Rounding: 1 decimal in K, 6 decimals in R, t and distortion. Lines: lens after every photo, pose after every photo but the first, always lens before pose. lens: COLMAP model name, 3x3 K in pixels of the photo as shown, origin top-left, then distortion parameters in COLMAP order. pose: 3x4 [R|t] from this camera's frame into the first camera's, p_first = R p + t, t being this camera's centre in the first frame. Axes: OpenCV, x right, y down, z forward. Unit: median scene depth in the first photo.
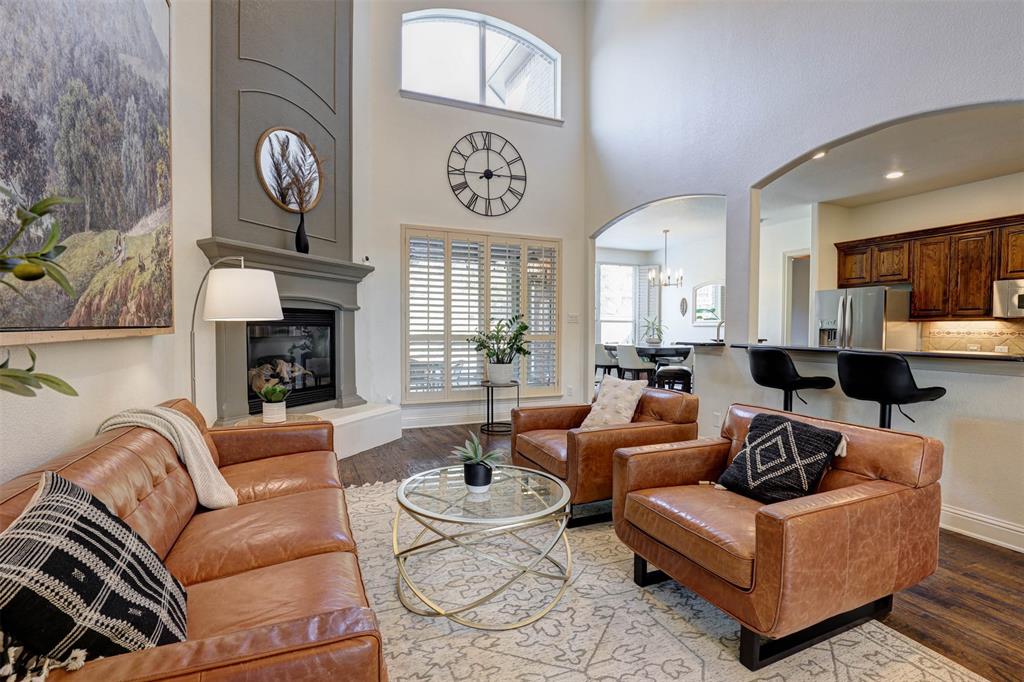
lens RADIAL K [[470.7, 0, 511.3], [0, 470.7, 339.5], [0, 0, 1]] dist [-0.039237, 0.007145]
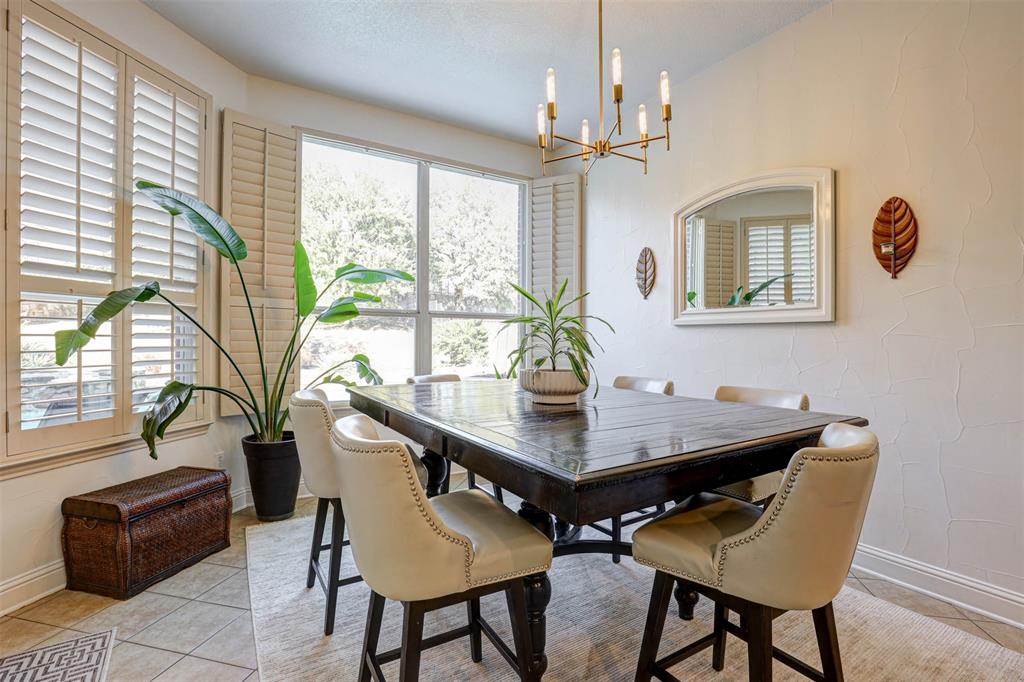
lens RADIAL K [[470.7, 0, 520.5], [0, 470.7, 338.1], [0, 0, 1]] dist [-0.039237, 0.007145]
pose [[0.985509, -0.001052, 0.169617, 0.346839], [0.005326, 0.999680, -0.024742, -0.019068], [-0.169537, 0.025287, 0.985199, 1.083894]]
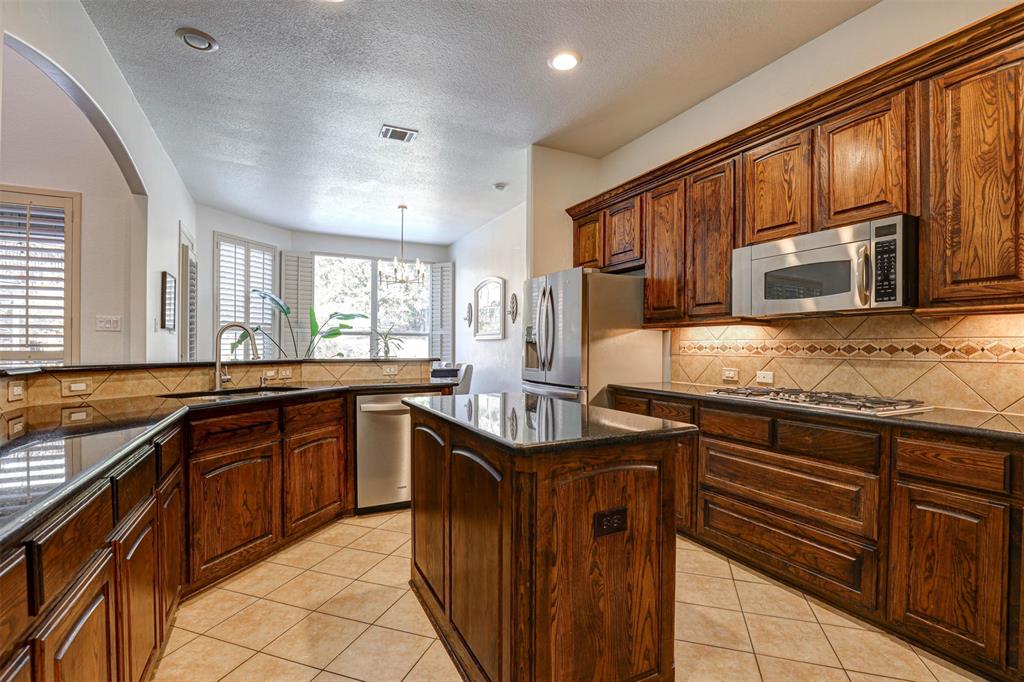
lens RADIAL K [[470.7, 0, 507.2], [0, 470.7, 345.7], [0, 0, 1]] dist [-0.039237, 0.007145]
pose [[0.998505, 0.002481, 0.054606, 0.634607], [-0.001023, 0.999643, -0.026715, -0.000609], [-0.054652, 0.026619, 0.998151, 0.389206]]
